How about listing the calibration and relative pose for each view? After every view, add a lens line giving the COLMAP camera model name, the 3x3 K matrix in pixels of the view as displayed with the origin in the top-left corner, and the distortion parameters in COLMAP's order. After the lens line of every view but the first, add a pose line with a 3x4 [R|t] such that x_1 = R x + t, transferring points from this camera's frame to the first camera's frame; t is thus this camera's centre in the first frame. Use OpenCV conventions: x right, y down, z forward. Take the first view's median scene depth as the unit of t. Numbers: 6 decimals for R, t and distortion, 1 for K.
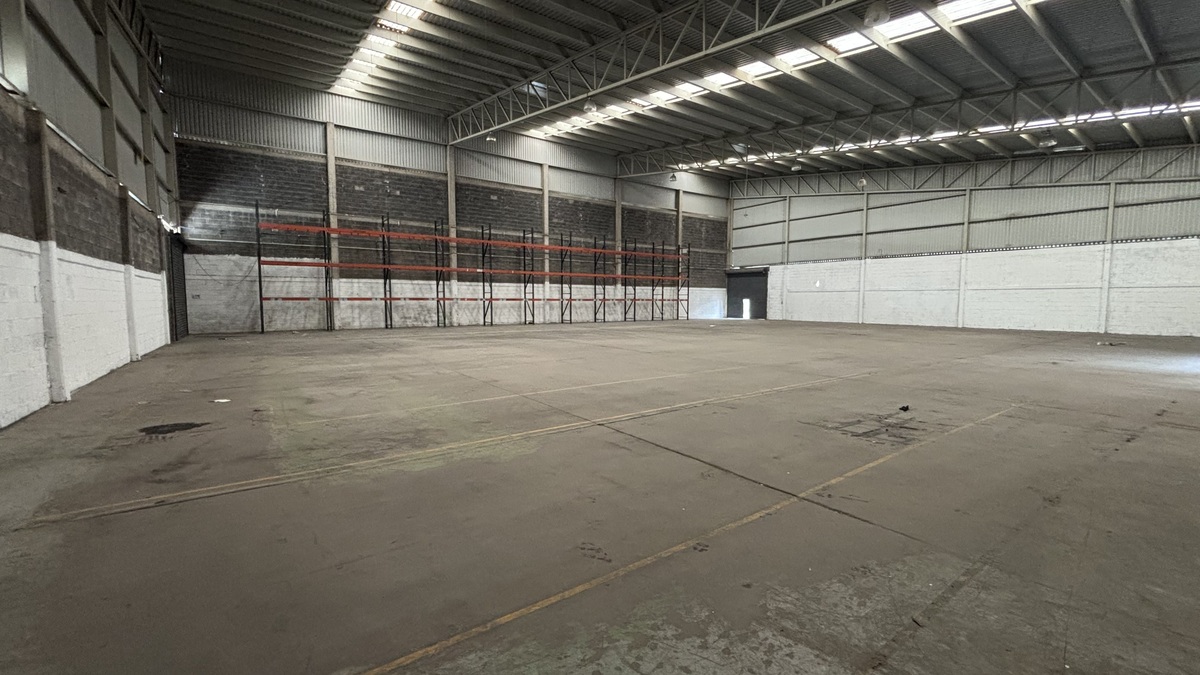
lens RADIAL K [[487.0, 0, 599.6], [0, 487.0, 336.2], [0, 0, 1]] dist [0.003490, 0.001363]
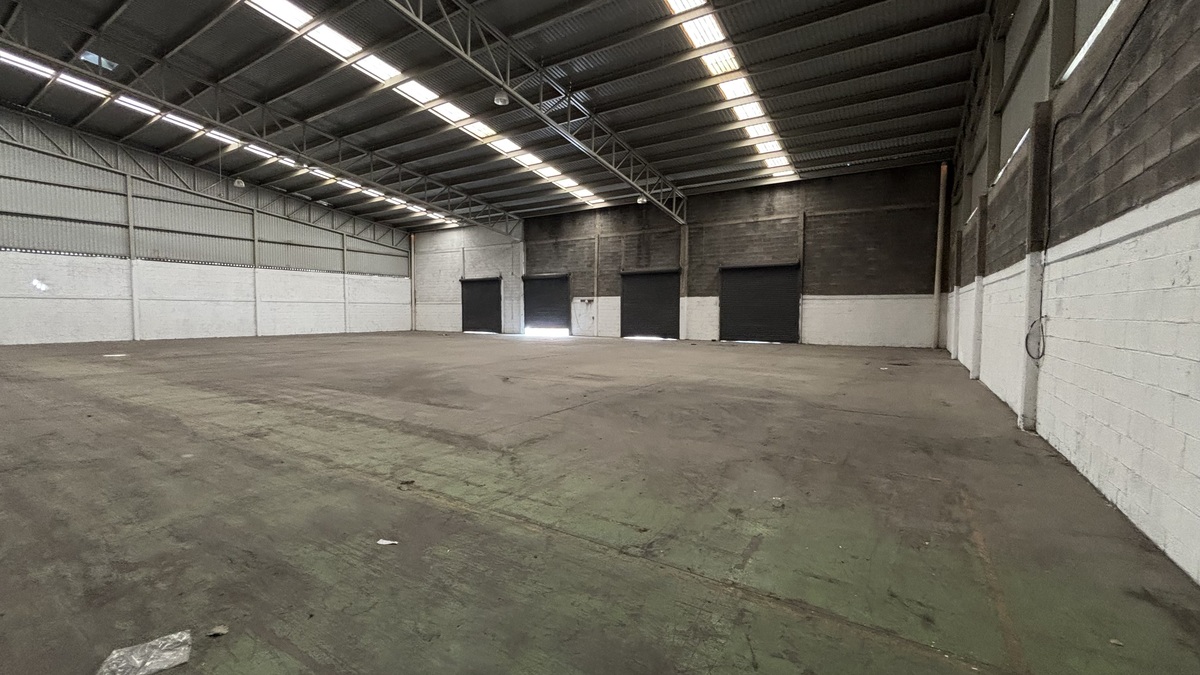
lens RADIAL K [[487.0, 0, 598.1], [0, 487.0, 337.0], [0, 0, 1]] dist [0.003490, 0.001363]
pose [[-0.370287, -0.050530, 0.927542, -0.546317], [0.069002, 0.994265, 0.081711, -0.052642], [-0.926351, 0.094259, -0.364676, 0.698027]]
